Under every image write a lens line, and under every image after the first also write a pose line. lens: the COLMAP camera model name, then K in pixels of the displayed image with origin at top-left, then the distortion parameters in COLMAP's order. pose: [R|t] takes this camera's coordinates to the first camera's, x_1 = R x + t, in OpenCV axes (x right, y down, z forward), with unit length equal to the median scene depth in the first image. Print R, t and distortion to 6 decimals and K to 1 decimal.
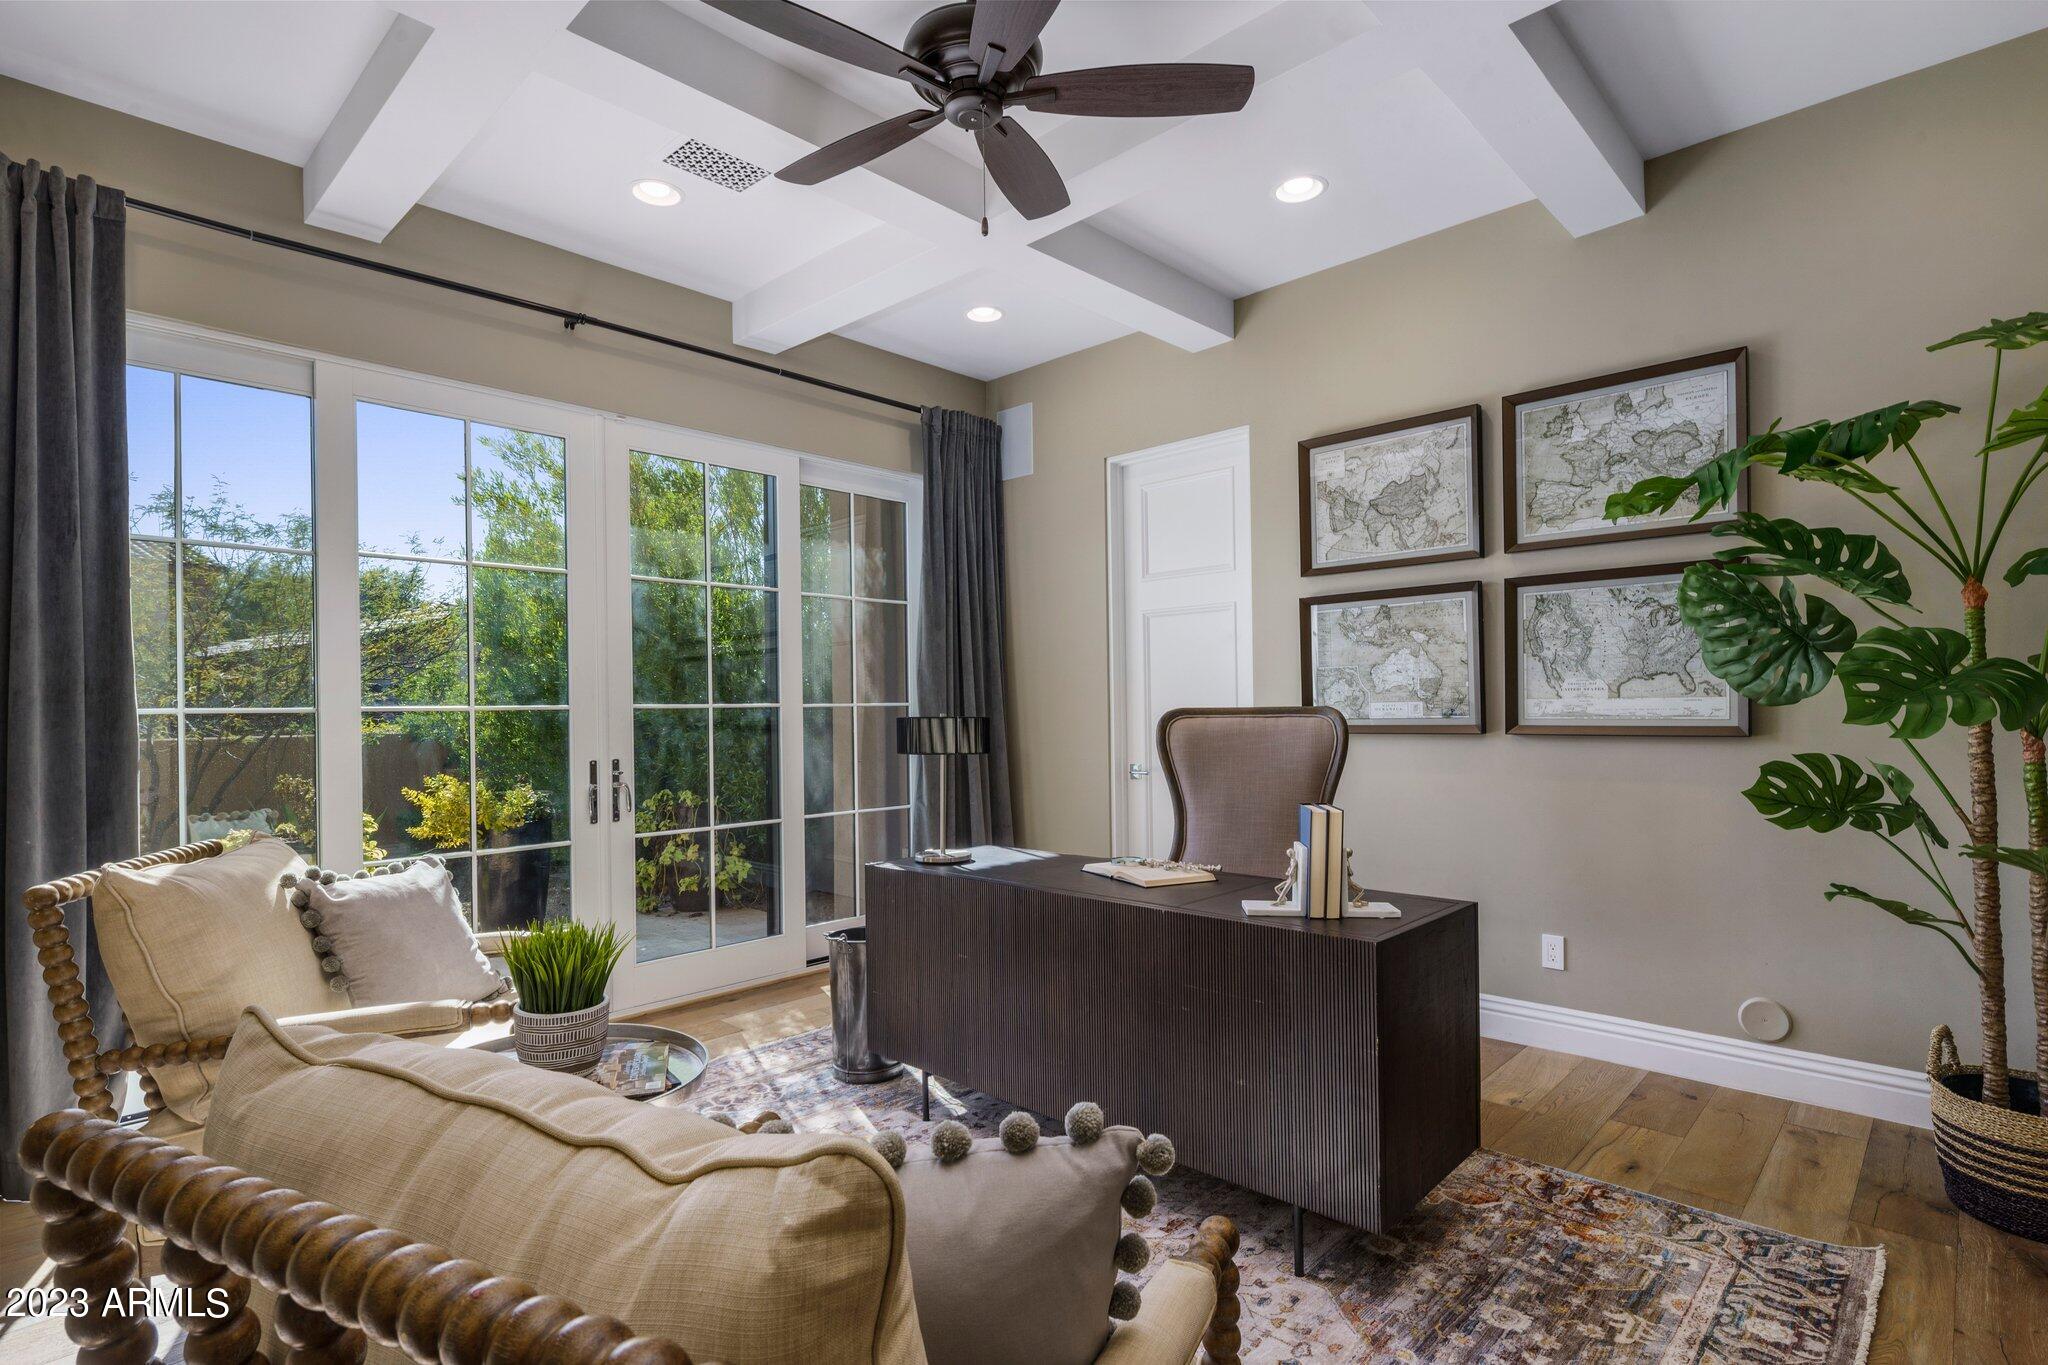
lens RADIAL K [[1010.4, 0, 1023.4], [0, 1010.4, 685.6], [0, 0, 1]] dist [0.002071, -0.000519]
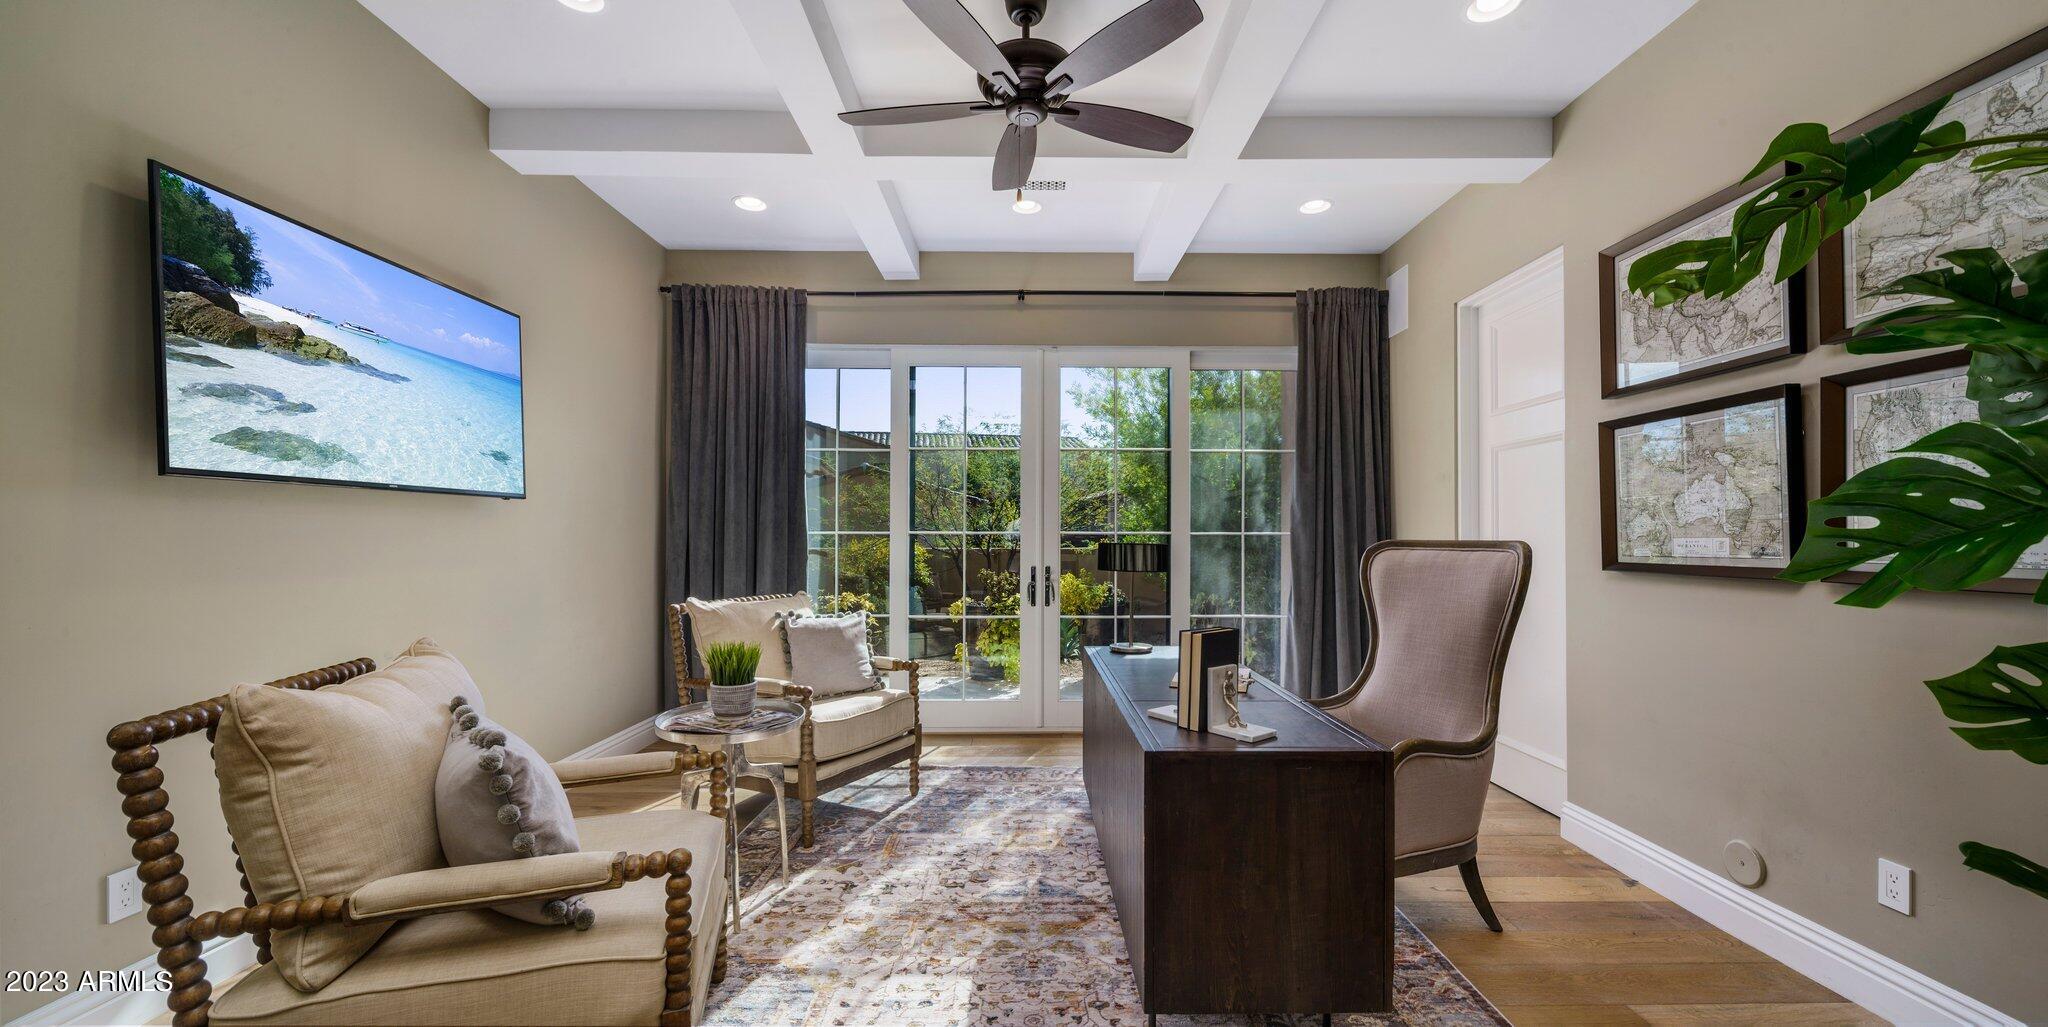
lens RADIAL K [[755.8, 0, 1023.5], [0, 755.8, 511.5], [0, 0, 1]] dist [-0.001367, 0.000009]
pose [[0.700902, -0.009598, -0.713193, 0.429152], [0.004253, 0.999948, -0.009277, -0.001897], [0.713245, 0.003469, 0.700906, 0.159424]]
